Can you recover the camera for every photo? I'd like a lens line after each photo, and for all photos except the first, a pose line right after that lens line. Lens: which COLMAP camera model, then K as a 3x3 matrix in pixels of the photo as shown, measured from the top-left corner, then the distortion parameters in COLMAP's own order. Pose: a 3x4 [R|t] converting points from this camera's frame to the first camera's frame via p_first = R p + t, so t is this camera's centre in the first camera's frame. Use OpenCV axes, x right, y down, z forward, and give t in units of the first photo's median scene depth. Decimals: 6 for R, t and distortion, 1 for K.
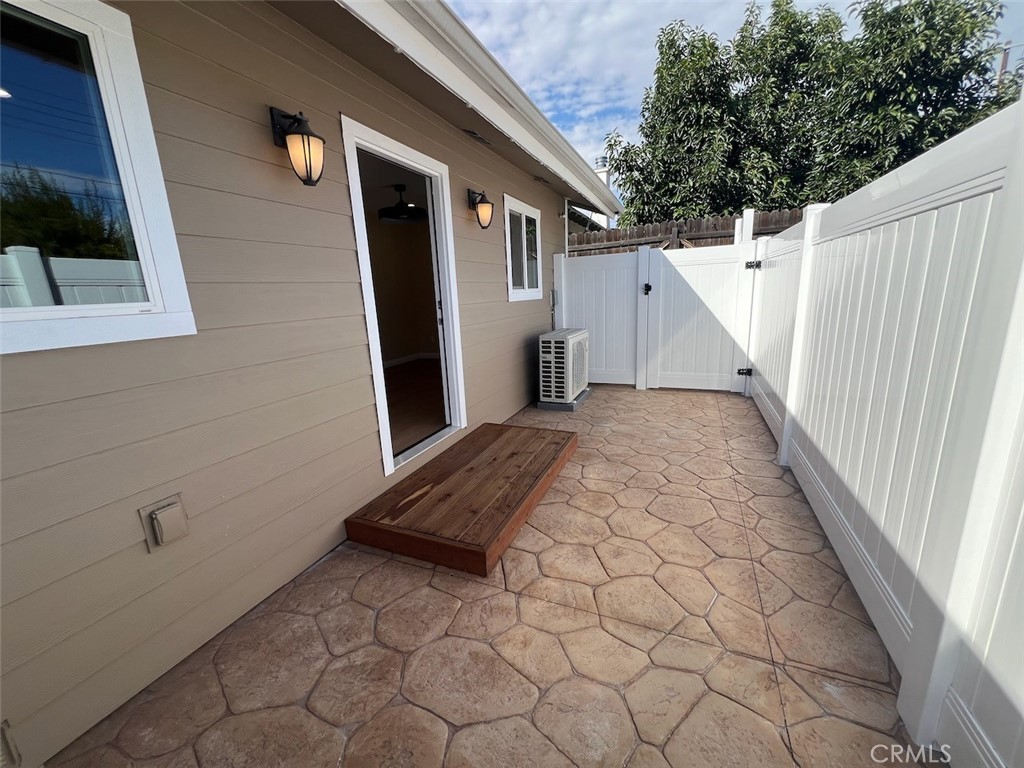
lens RADIAL K [[409.1, 0, 511.9], [0, 409.1, 384.3], [0, 0, 1]] dist [-0.000325, -0.000032]
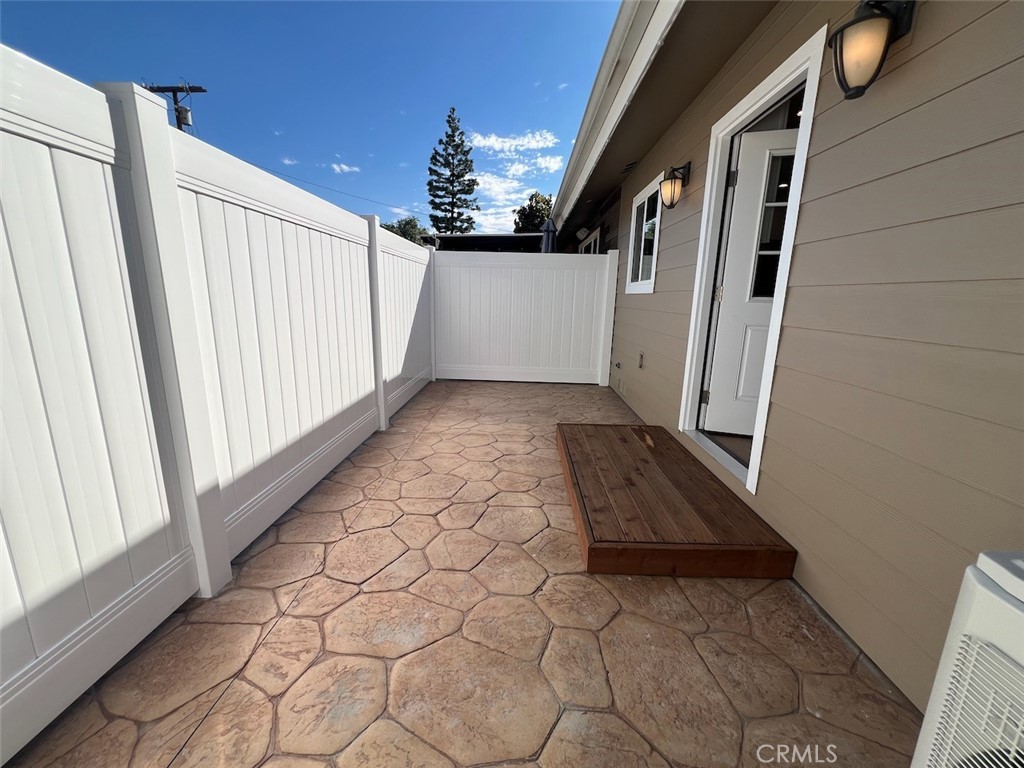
lens RADIAL K [[409.1, 0, 511.9], [0, 409.1, 384.0], [0, 0, 1]] dist [-0.000325, -0.000032]
pose [[-0.930254, 0.101116, -0.352709, 0.556342], [-0.061503, 0.904705, 0.421577, -0.368530], [0.361726, 0.413866, -0.835386, 1.791672]]
